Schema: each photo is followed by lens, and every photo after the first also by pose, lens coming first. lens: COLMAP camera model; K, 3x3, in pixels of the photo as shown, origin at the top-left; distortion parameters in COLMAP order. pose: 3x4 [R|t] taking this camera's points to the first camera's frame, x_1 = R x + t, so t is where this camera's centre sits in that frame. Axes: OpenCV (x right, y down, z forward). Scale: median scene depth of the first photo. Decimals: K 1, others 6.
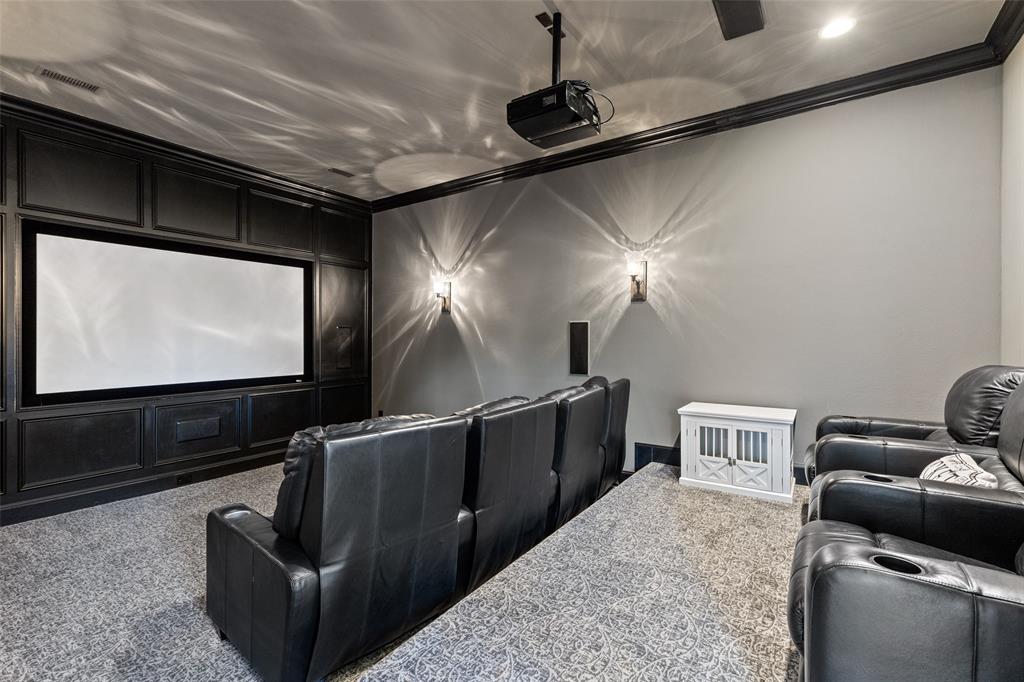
lens RADIAL K [[462.6, 0, 510.2], [0, 462.6, 337.2], [0, 0, 1]] dist [0.007484, -0.000619]
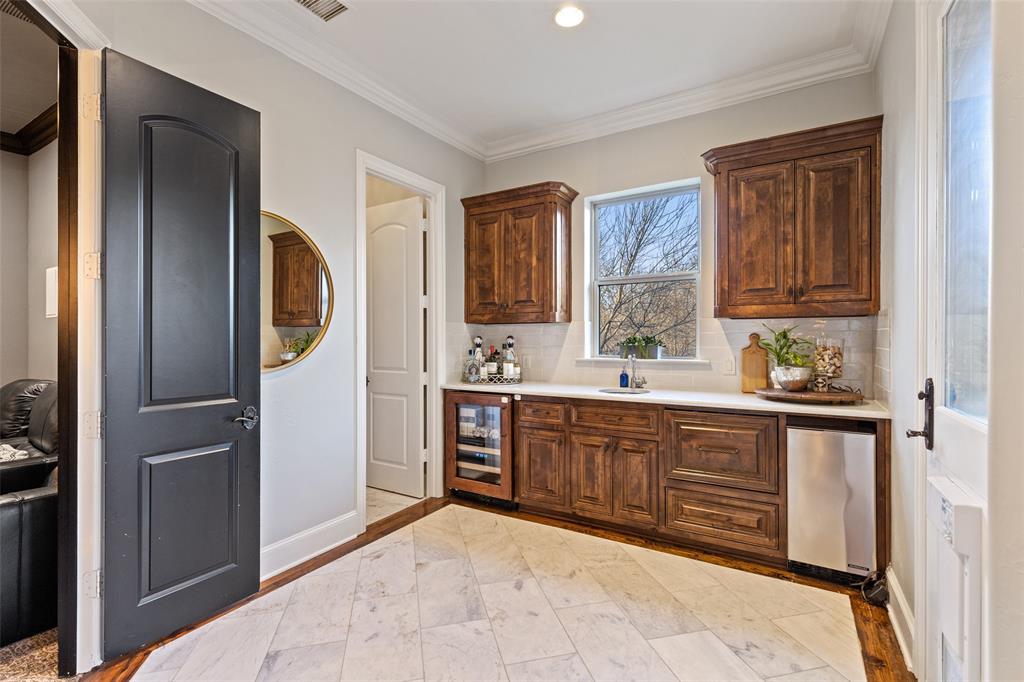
lens RADIAL K [[462.6, 0, 513.5], [0, 462.6, 336.6], [0, 0, 1]] dist [0.007484, -0.000619]
pose [[-0.051866, 0.002654, 0.998651, -0.537581], [0.002770, 0.999993, -0.002513, -0.074415], [-0.998650, 0.002636, -0.051873, -0.487599]]
